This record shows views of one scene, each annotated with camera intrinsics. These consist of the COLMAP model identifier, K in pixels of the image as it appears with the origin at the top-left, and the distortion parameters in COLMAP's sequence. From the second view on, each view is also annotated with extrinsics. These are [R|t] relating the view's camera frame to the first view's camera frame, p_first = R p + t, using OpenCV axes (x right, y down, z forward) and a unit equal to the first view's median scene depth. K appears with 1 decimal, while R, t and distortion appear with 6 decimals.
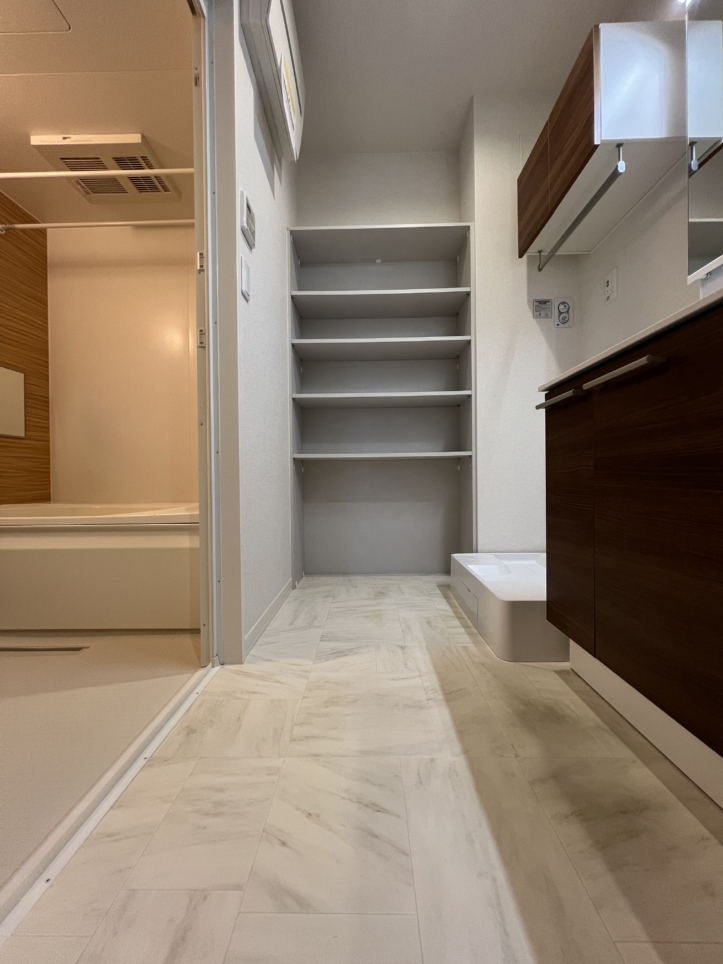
lens RADIAL K [[382.1, 0, 361.5], [0, 382.1, 482.0], [0, 0, 1]] dist [0.000488, 0.000057]
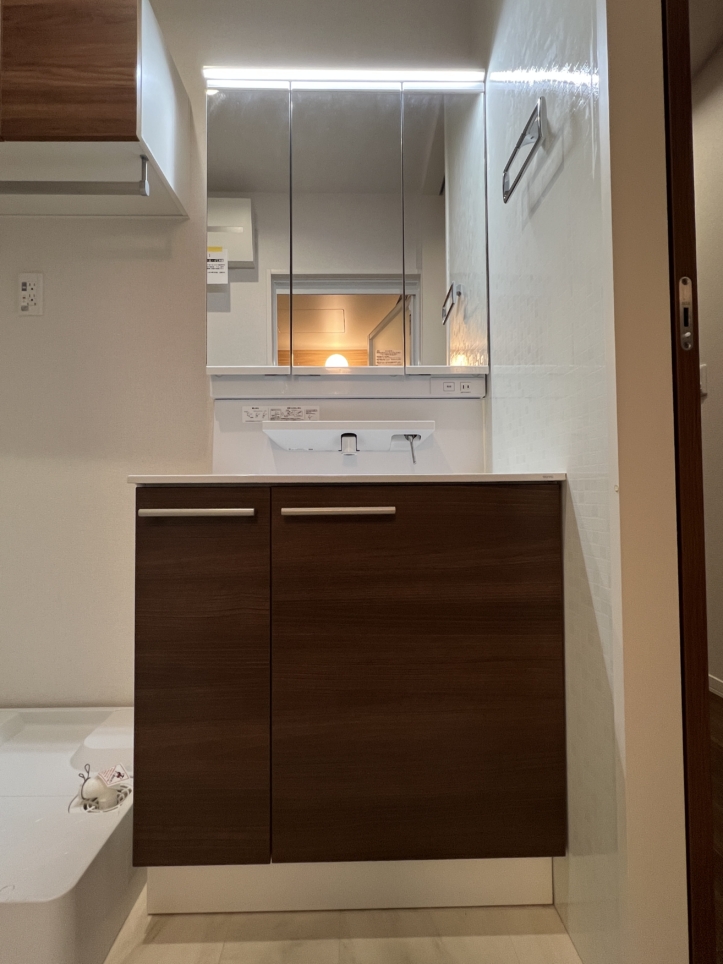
lens RADIAL K [[485.7, 0, 361.5], [0, 485.7, 482.0], [0, 0, 1]] dist [-0.000311, -0.001076]
pose [[-0.039031, 0.041685, 0.998368, -0.354909], [0.011391, 0.999083, -0.041270, -0.231959], [-0.999173, 0.009762, -0.039470, 0.761725]]
